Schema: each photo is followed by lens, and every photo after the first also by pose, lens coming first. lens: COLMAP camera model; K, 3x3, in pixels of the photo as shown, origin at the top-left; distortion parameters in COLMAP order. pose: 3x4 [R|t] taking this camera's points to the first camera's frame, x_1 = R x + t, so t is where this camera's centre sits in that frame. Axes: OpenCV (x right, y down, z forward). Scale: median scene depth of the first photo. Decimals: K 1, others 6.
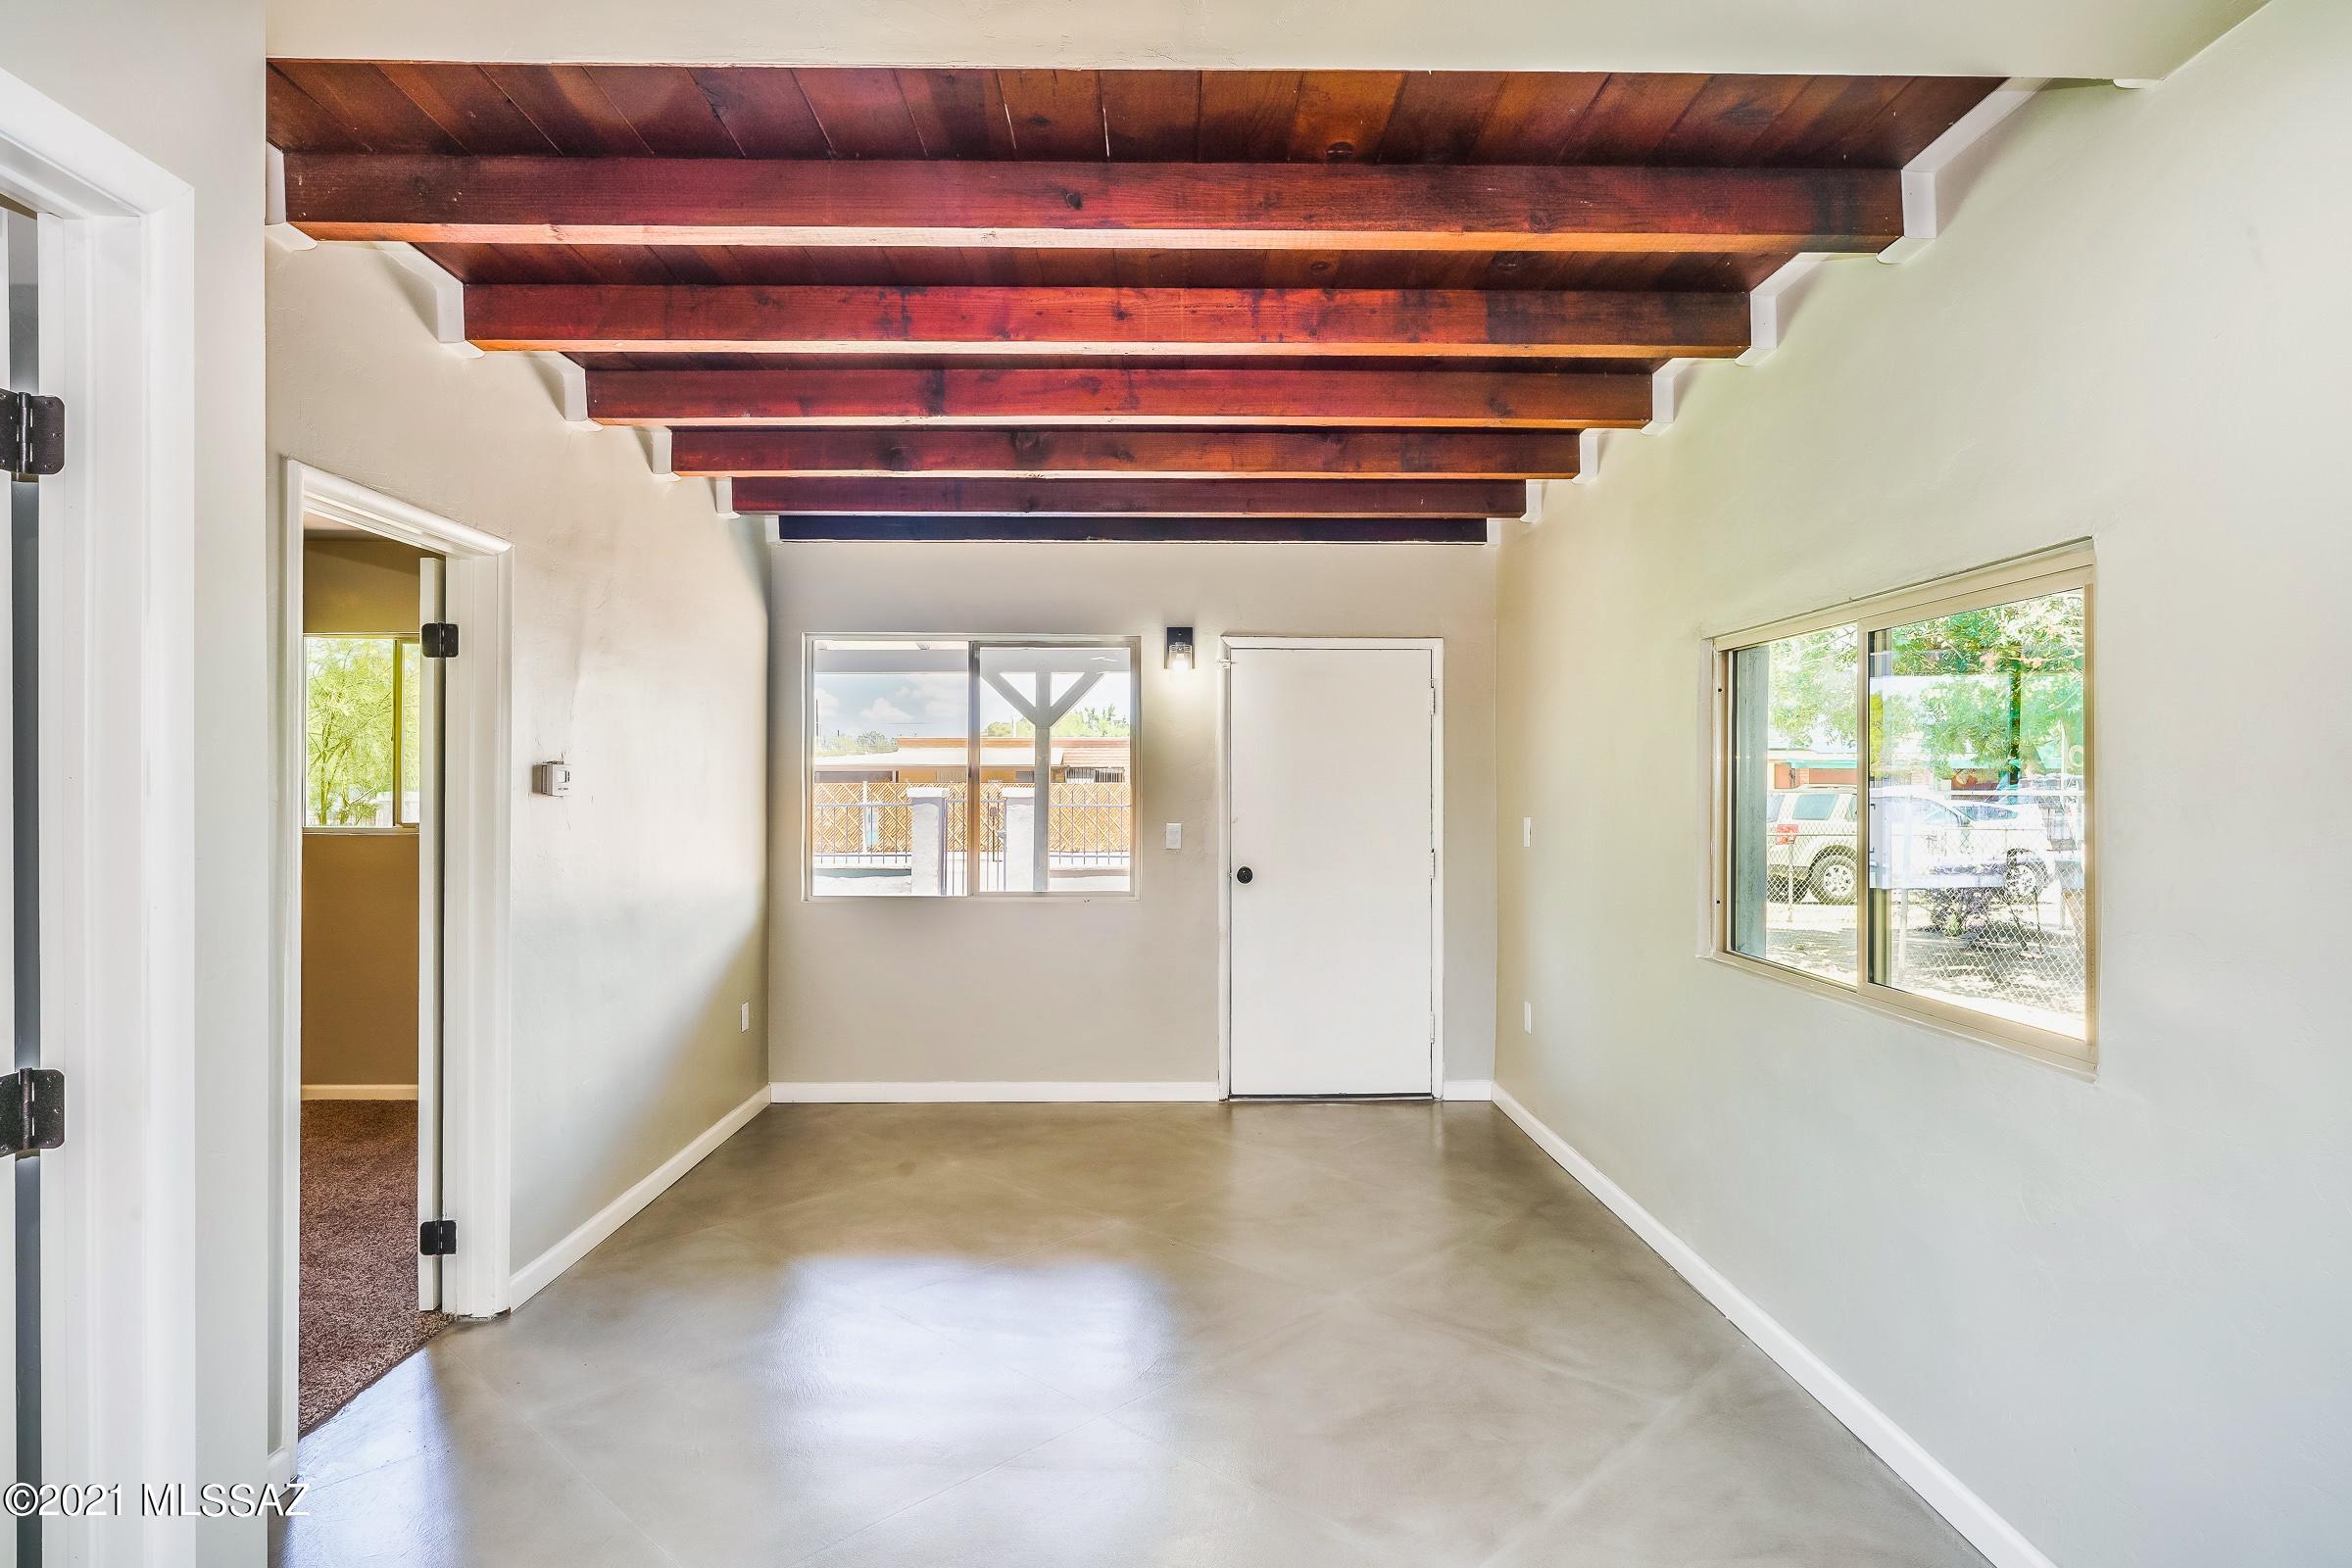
lens RADIAL K [[1289.6, 0, 1182.8], [0, 1289.6, 787.9], [0, 0, 1]] dist [-0.003727, 0.000556]
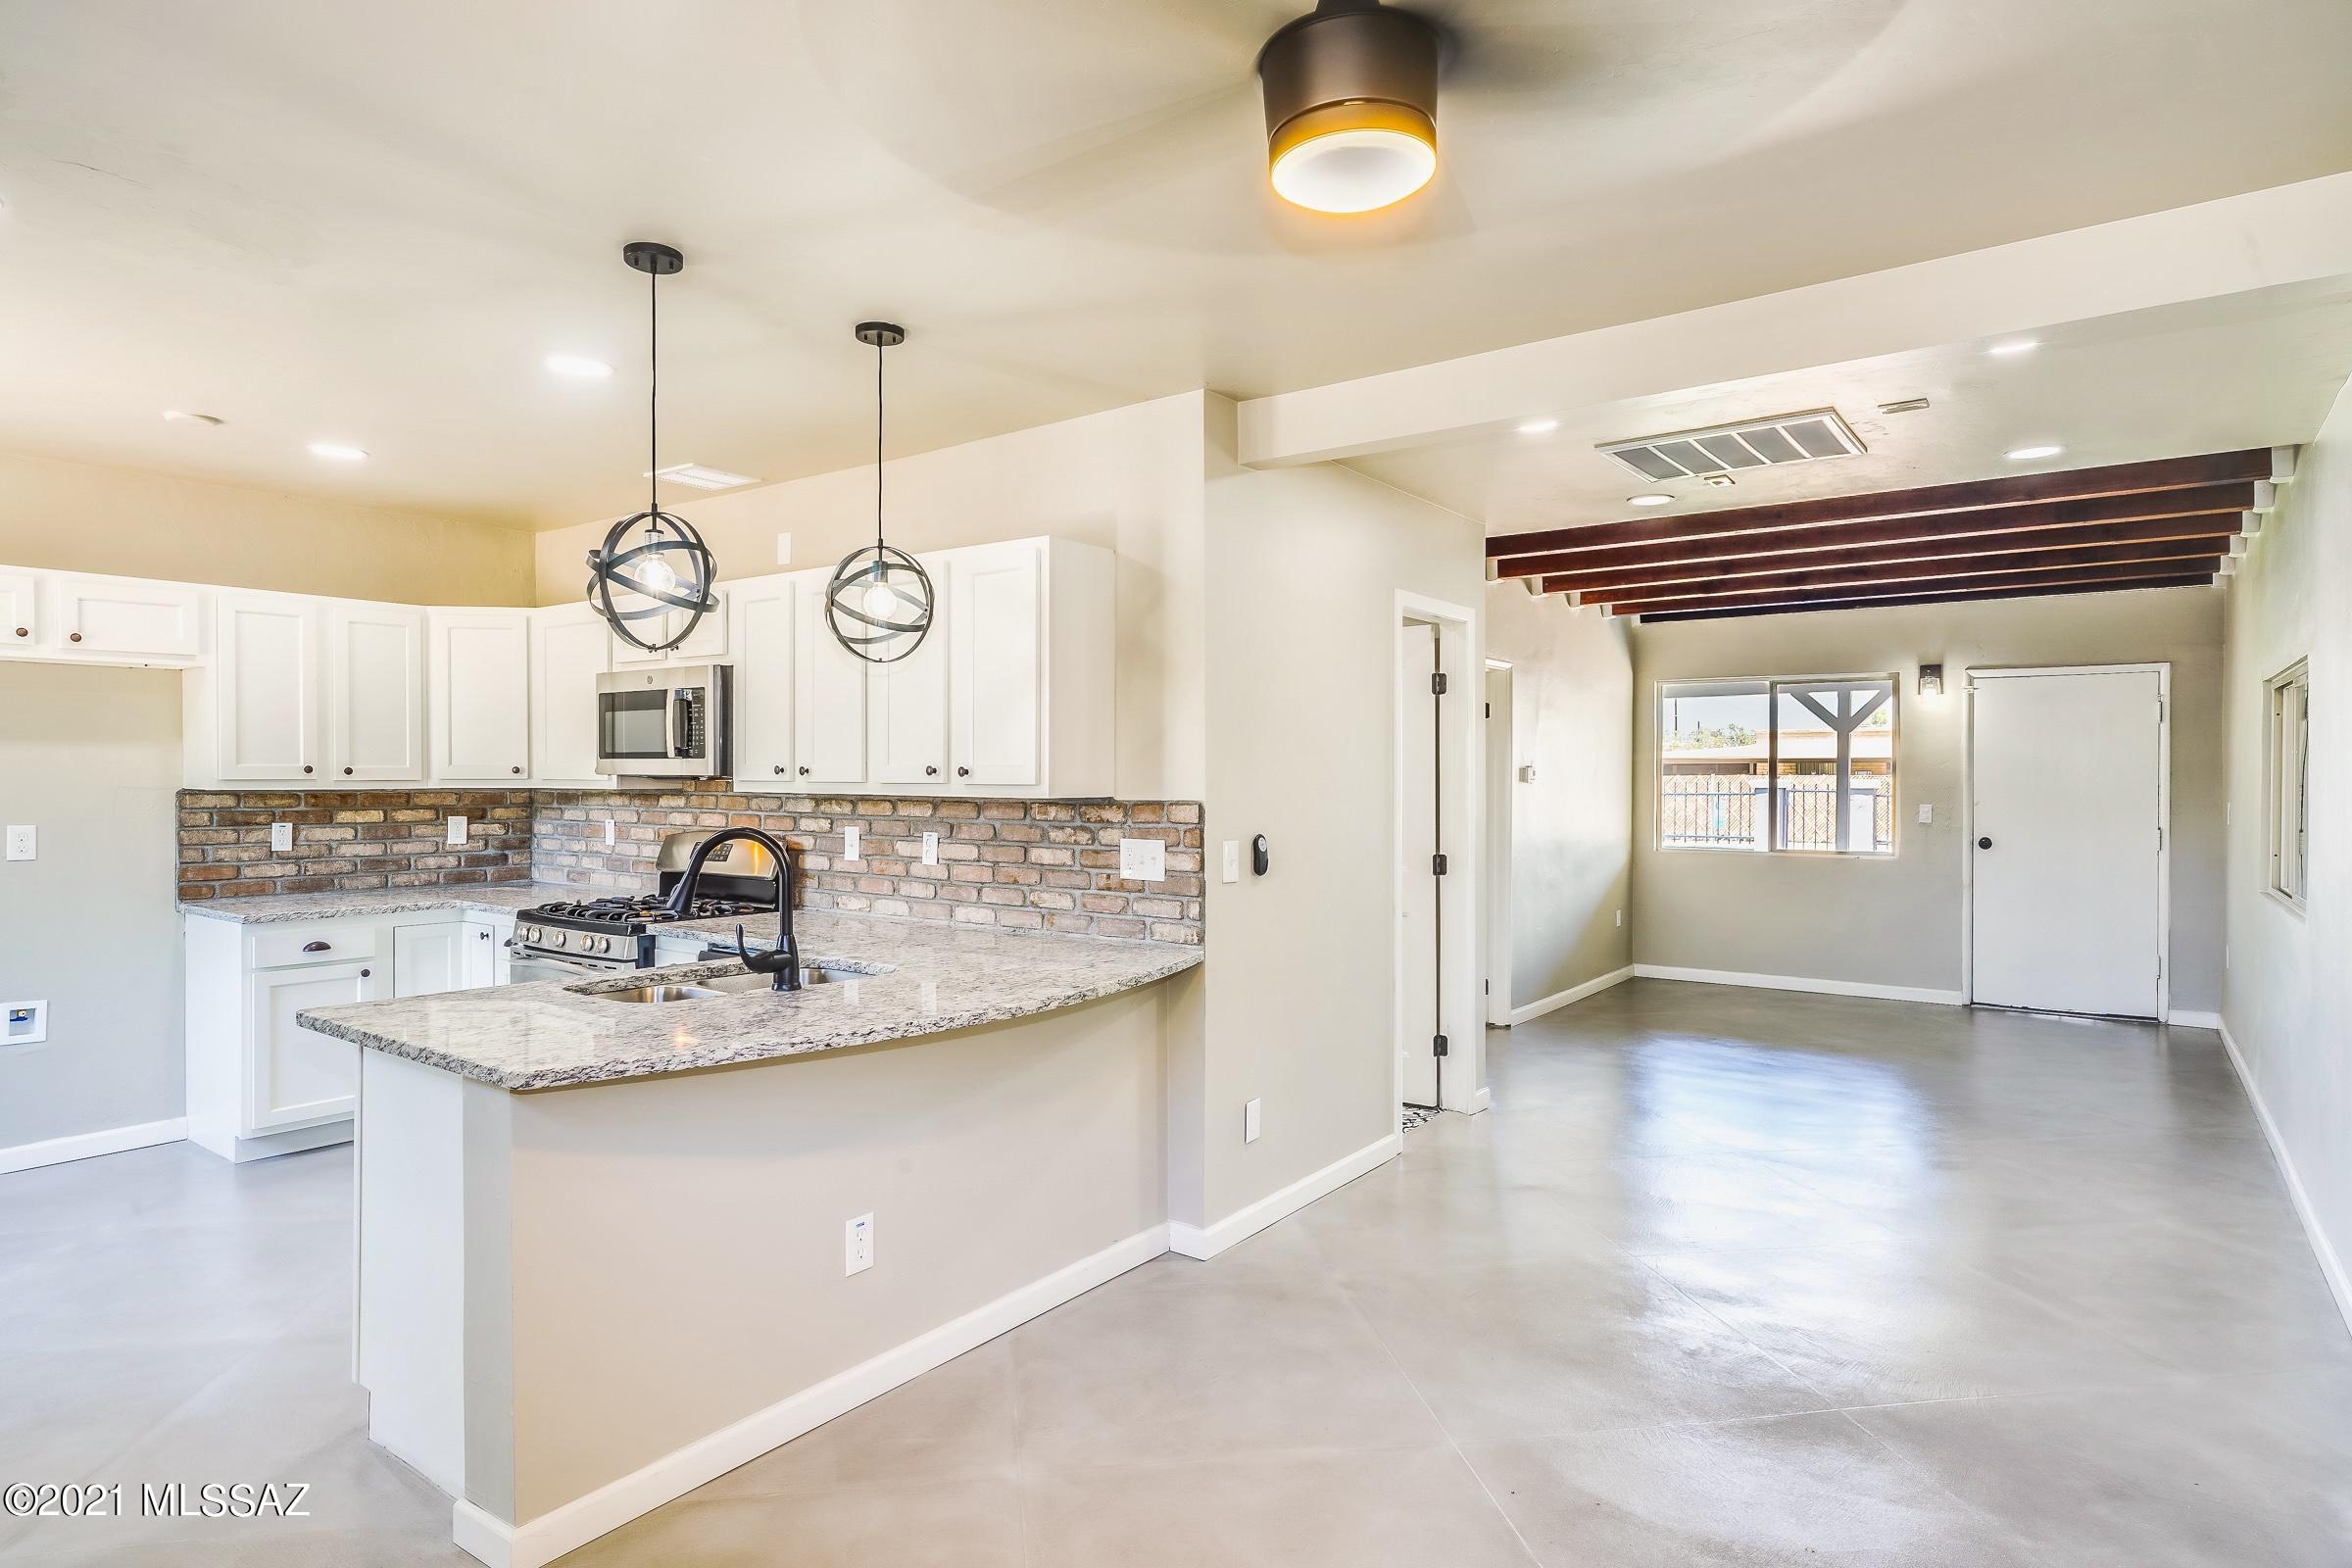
lens RADIAL K [[1289.6, 0, 1171.5], [0, 1289.6, 771.3], [0, 0, 1]] dist [-0.003727, 0.000556]
pose [[0.796041, -0.001632, -0.605241, 0.195277], [-0.001894, 0.999985, -0.005187, 0.000086], [0.605240, 0.005276, 0.796025, -0.635518]]
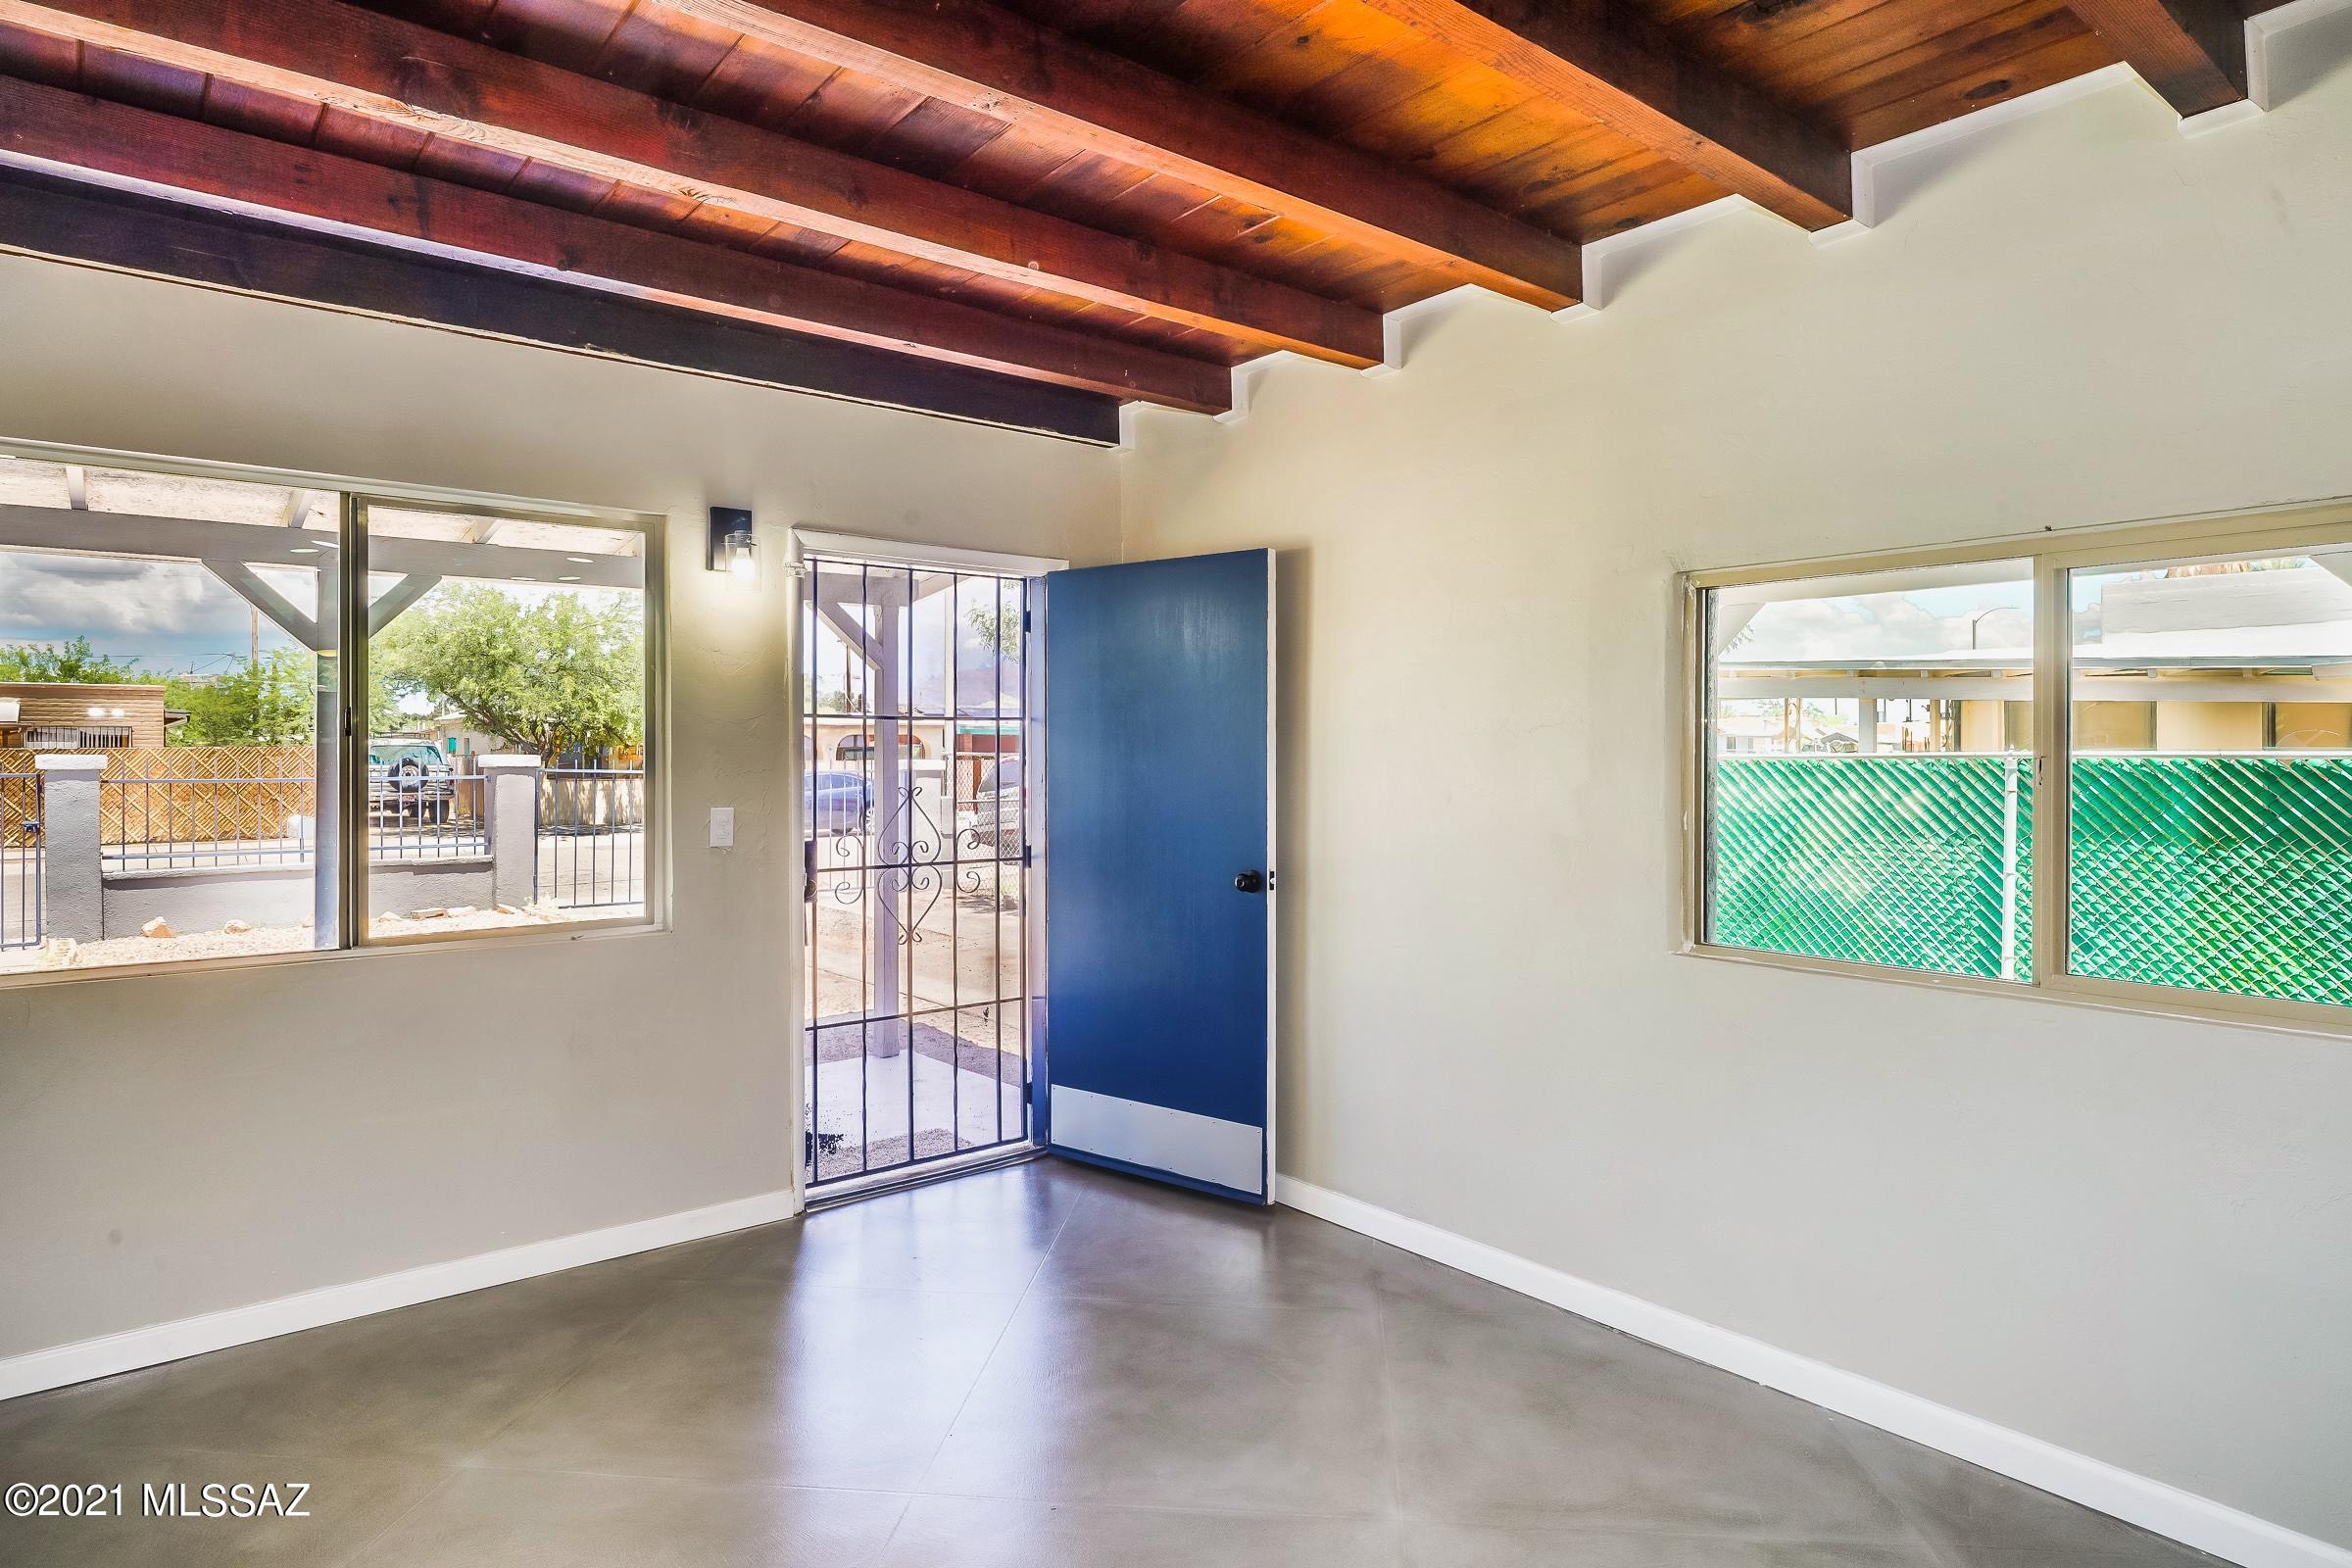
lens RADIAL K [[1338.8, 0, 1202.1], [0, 1338.8, 766.8], [0, 0, 1]] dist [0.010832, 0.001305]
pose [[0.790188, -0.012208, 0.612743, -0.241423], [0.005279, 0.999900, 0.013114, -0.001238], [-0.612842, -0.007128, 0.790174, 0.329899]]
